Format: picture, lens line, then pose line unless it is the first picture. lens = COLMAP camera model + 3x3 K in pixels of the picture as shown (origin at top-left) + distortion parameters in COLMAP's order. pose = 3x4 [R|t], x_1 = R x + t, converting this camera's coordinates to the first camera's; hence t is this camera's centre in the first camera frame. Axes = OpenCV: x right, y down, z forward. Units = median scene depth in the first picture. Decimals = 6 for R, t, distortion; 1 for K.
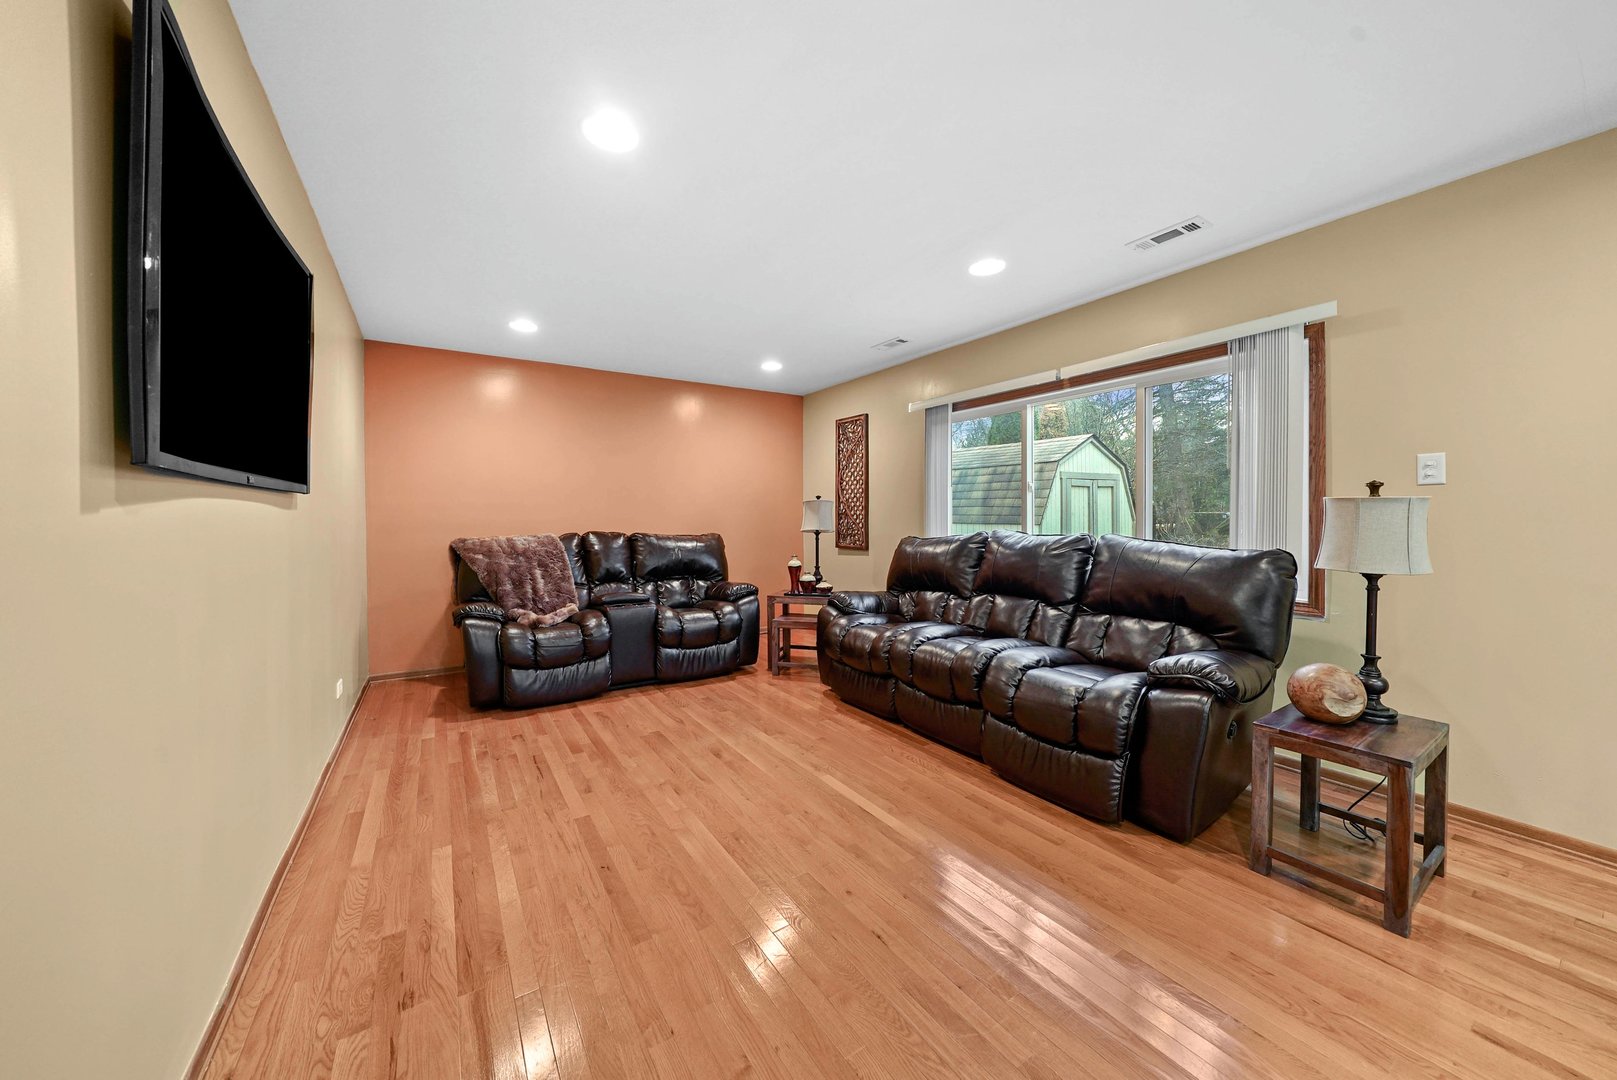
lens RADIAL K [[568.6, 0, 817.2], [0, 568.6, 515.7], [0, 0, 1]] dist [-0.016088, 0.000599]
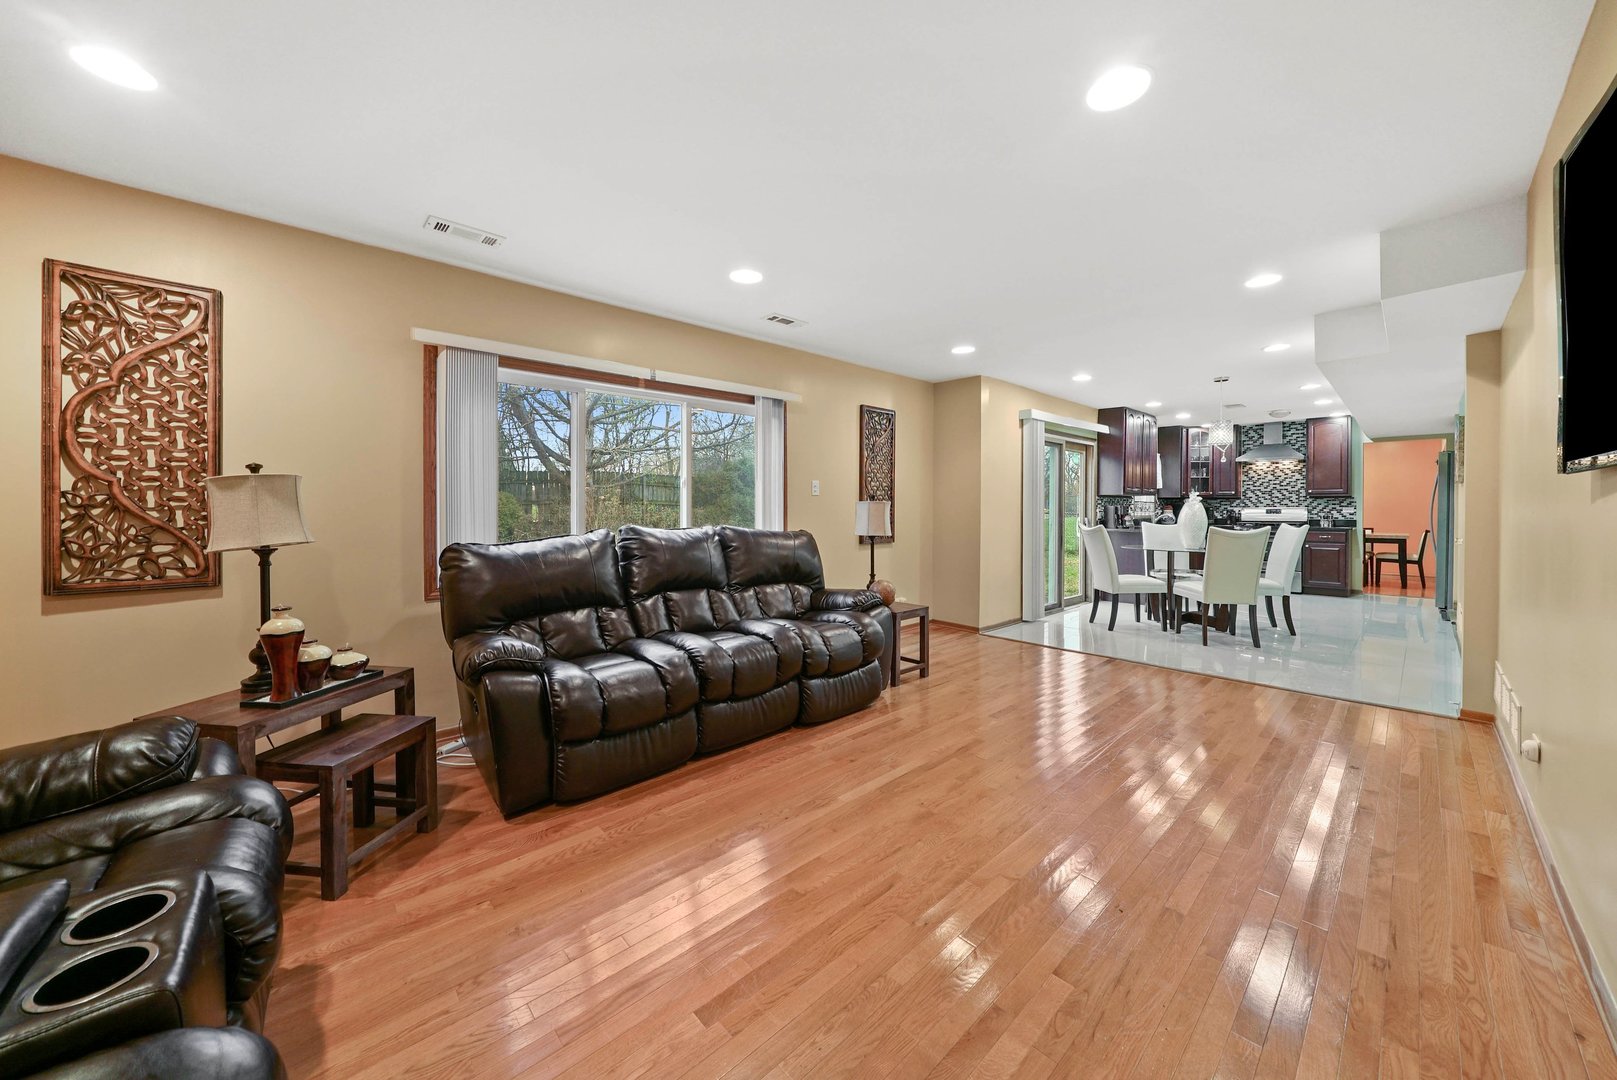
lens RADIAL K [[568.6, 0, 789.9], [0, 568.6, 515.3], [0, 0, 1]] dist [-0.016088, 0.000599]
pose [[-0.137965, -0.005432, 0.990422, -0.521885], [0.005578, 0.999965, 0.006261, 0.002530], [-0.990421, 0.006389, -0.137930, 0.730722]]
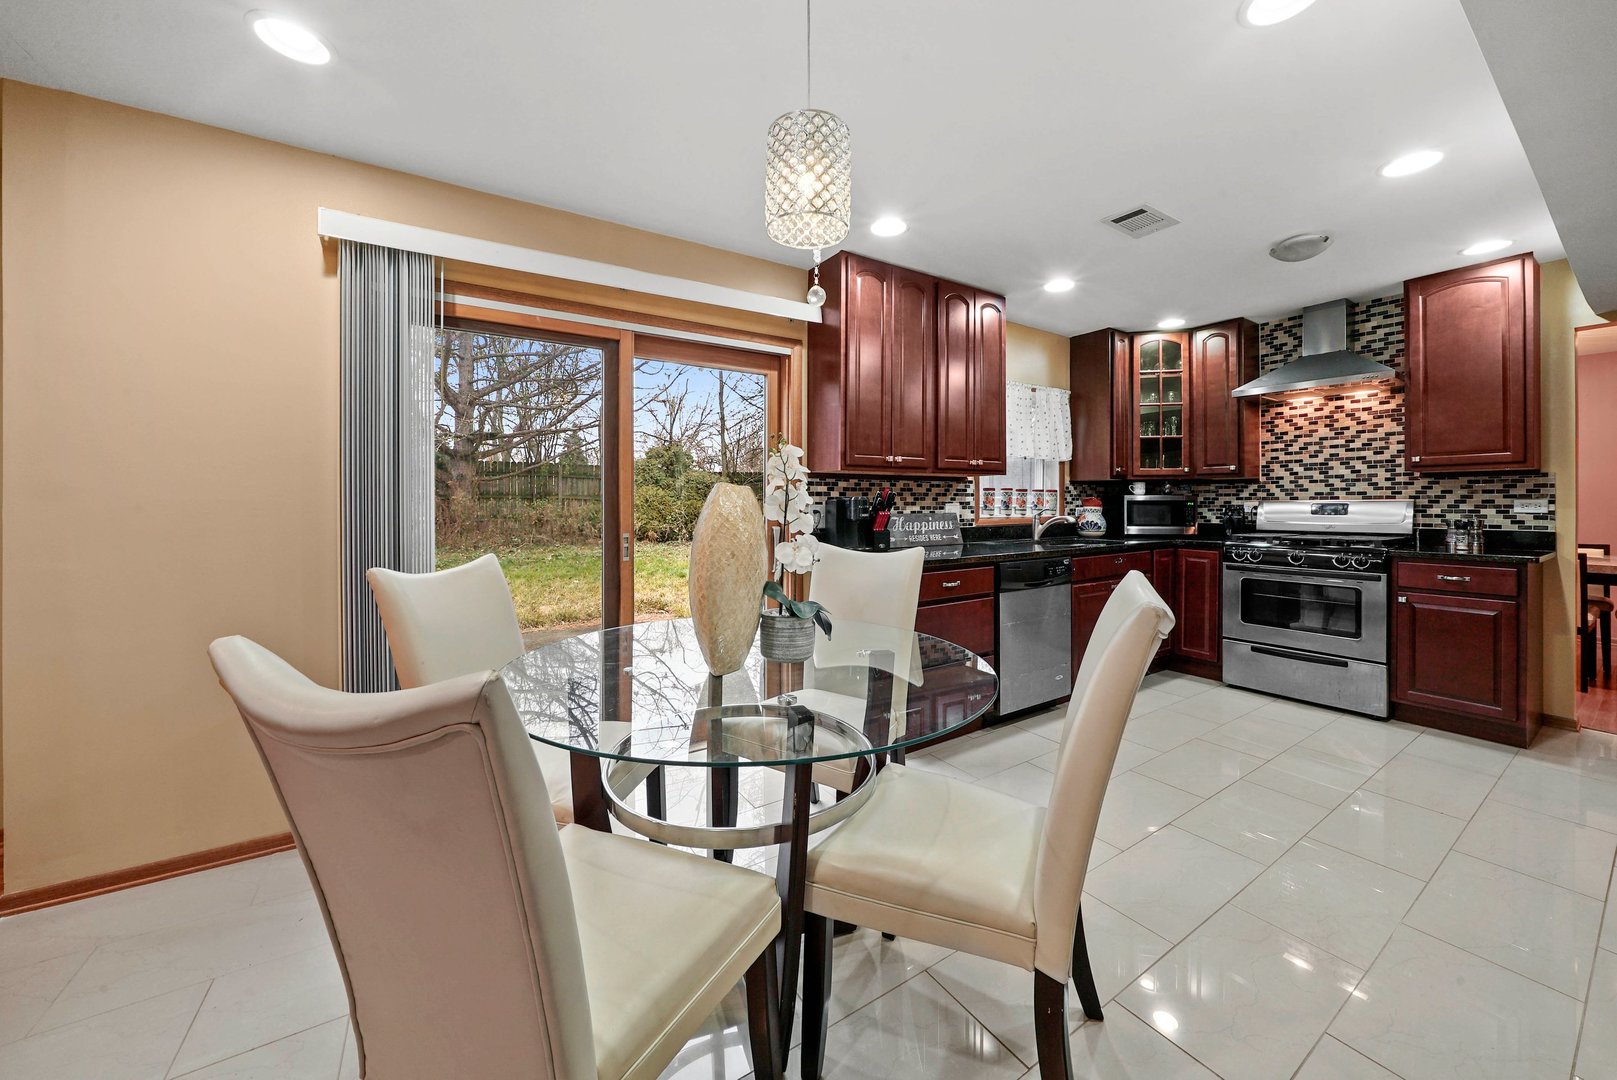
lens RADIAL K [[568.6, 0, 786.6], [0, 568.6, 501.8], [0, 0, 1]] dist [-0.016088, 0.000599]
pose [[0.034307, 0.005452, 0.999396, 0.431895], [0.006284, 0.999964, -0.005671, -0.001689], [-0.999392, 0.006474, 0.034272, -0.583431]]
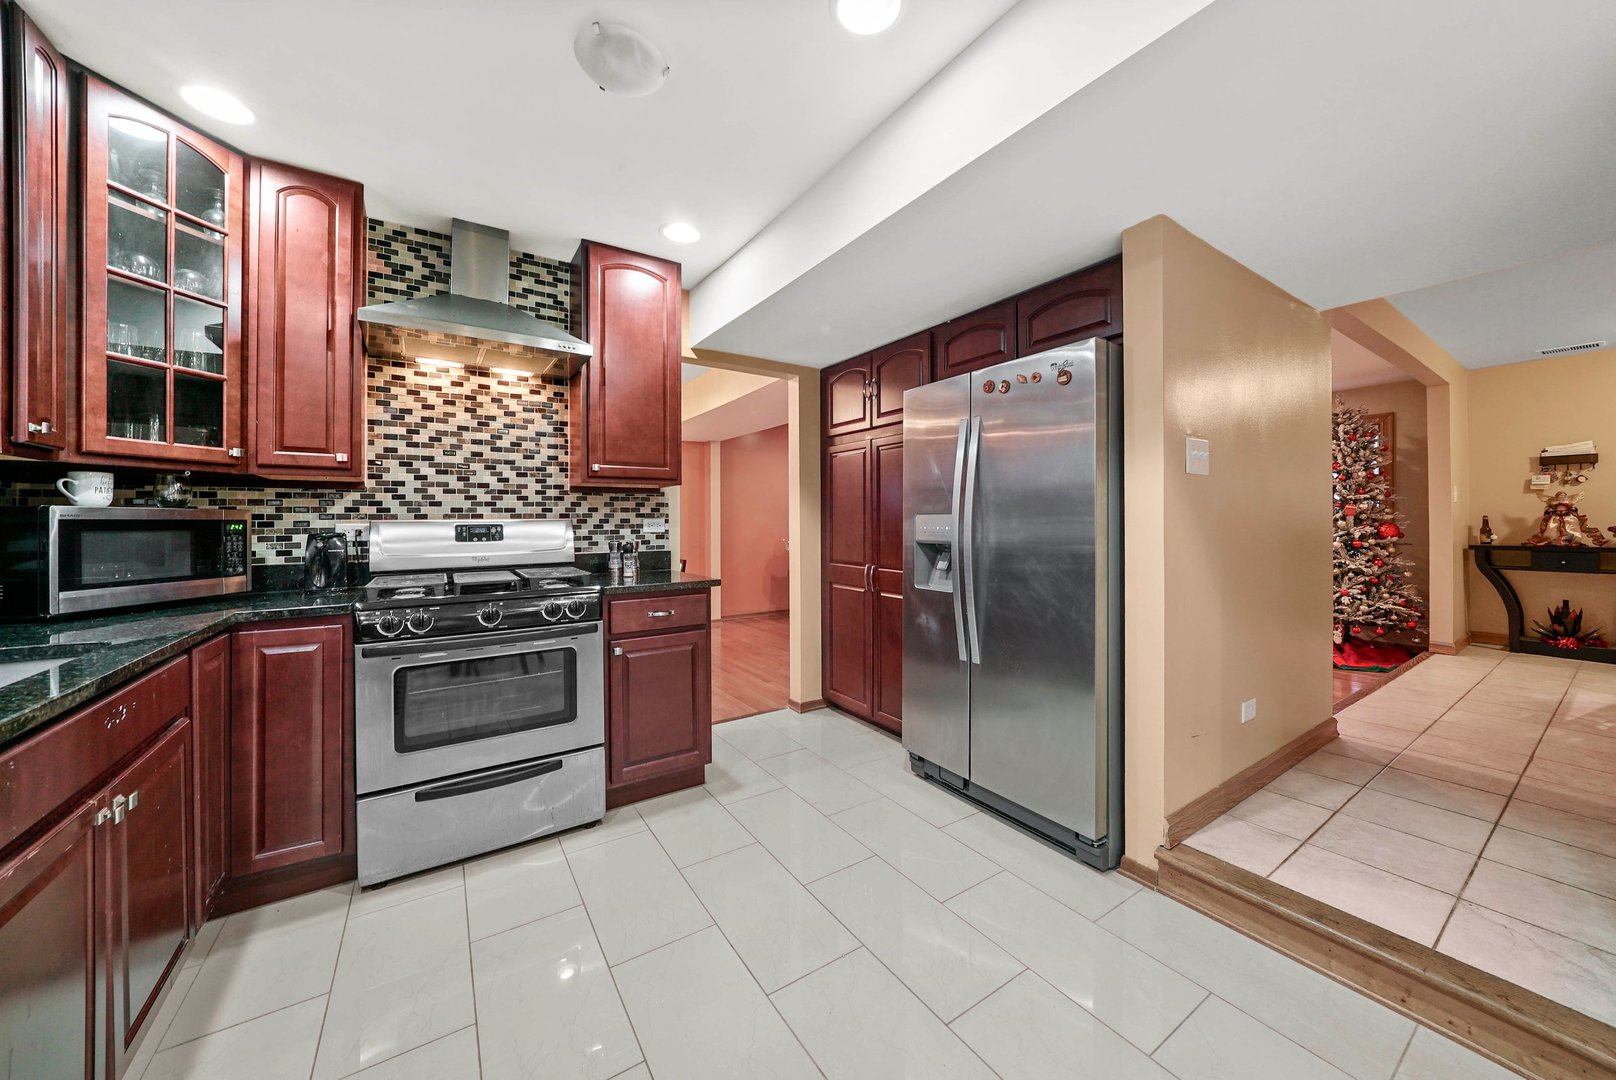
lens RADIAL K [[568.3, 0, 826.8], [0, 568.3, 517.0], [0, 0, 1]] dist [-0.016088, 0.000599]
pose [[-0.999820, 0.010156, -0.016041, 1.033952], [0.010135, 0.999948, 0.001374, -0.003786], [0.016054, 0.001211, -0.999870, -0.819123]]
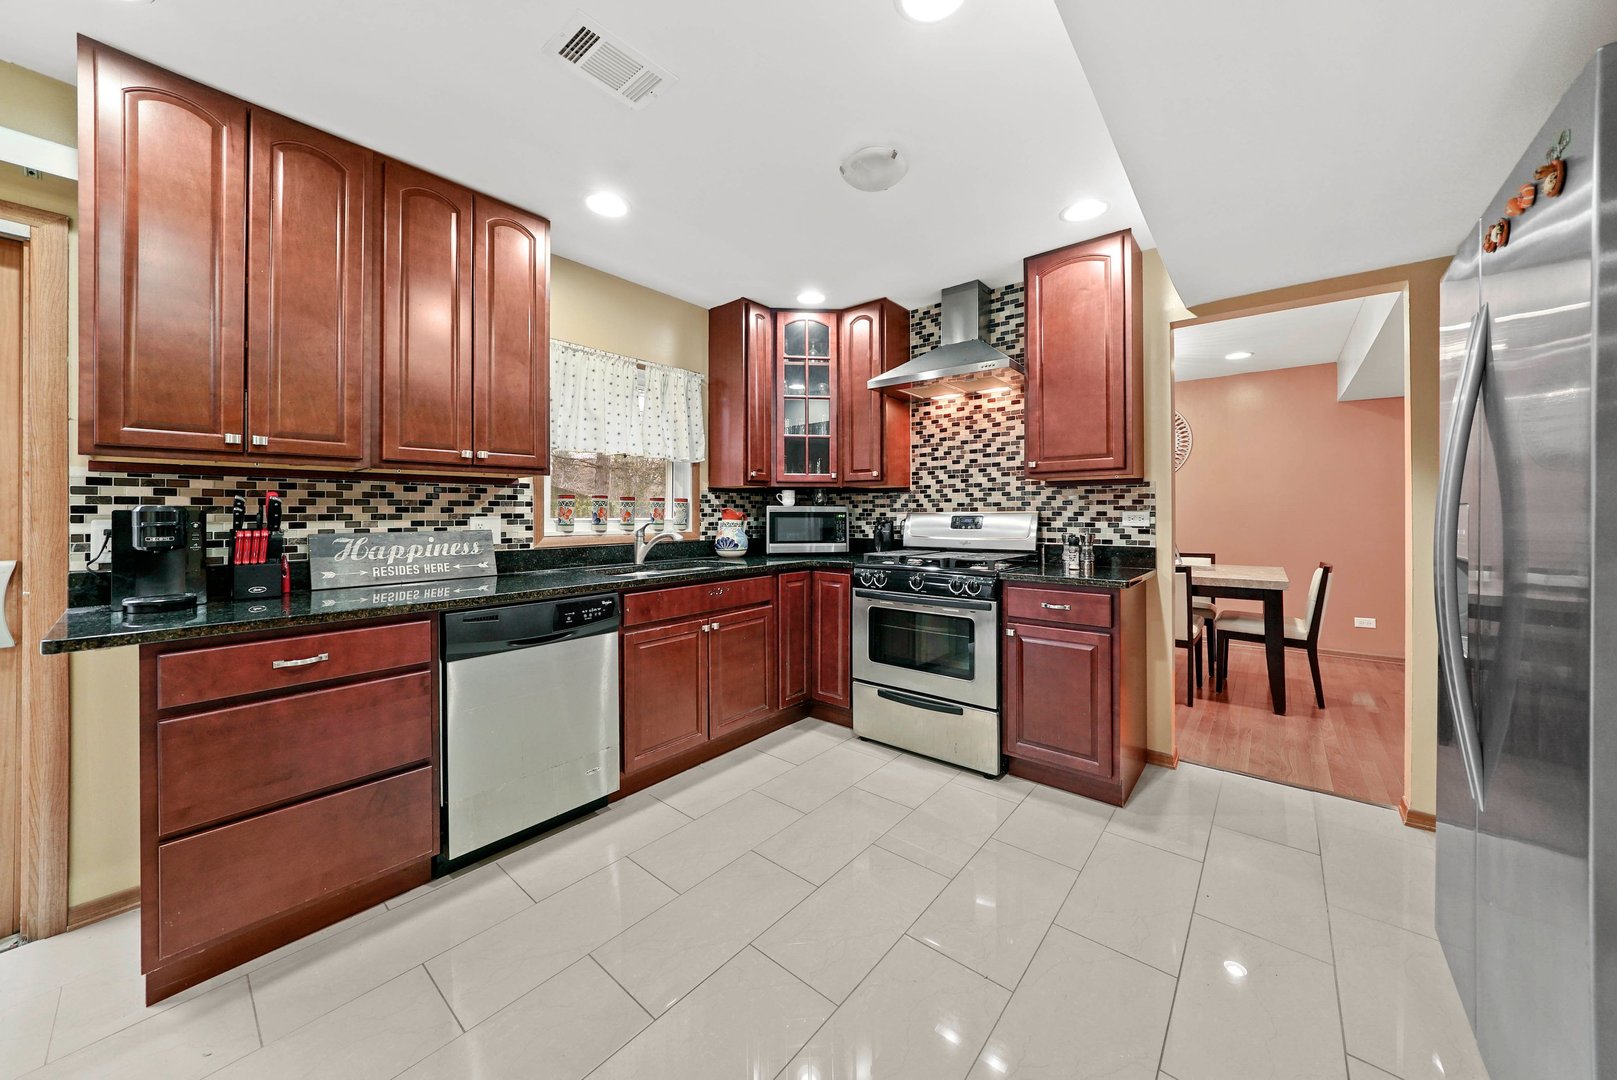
lens RADIAL K [[568.6, 0, 777.7], [0, 568.6, 509.7], [0, 0, 1]] dist [-0.016088, 0.000599]
pose [[-0.261882, 0.011486, 0.965032, 0.679872], [0.007508, 0.999923, -0.009864, -0.001324], [-0.965071, 0.004662, -0.261948, -0.987742]]
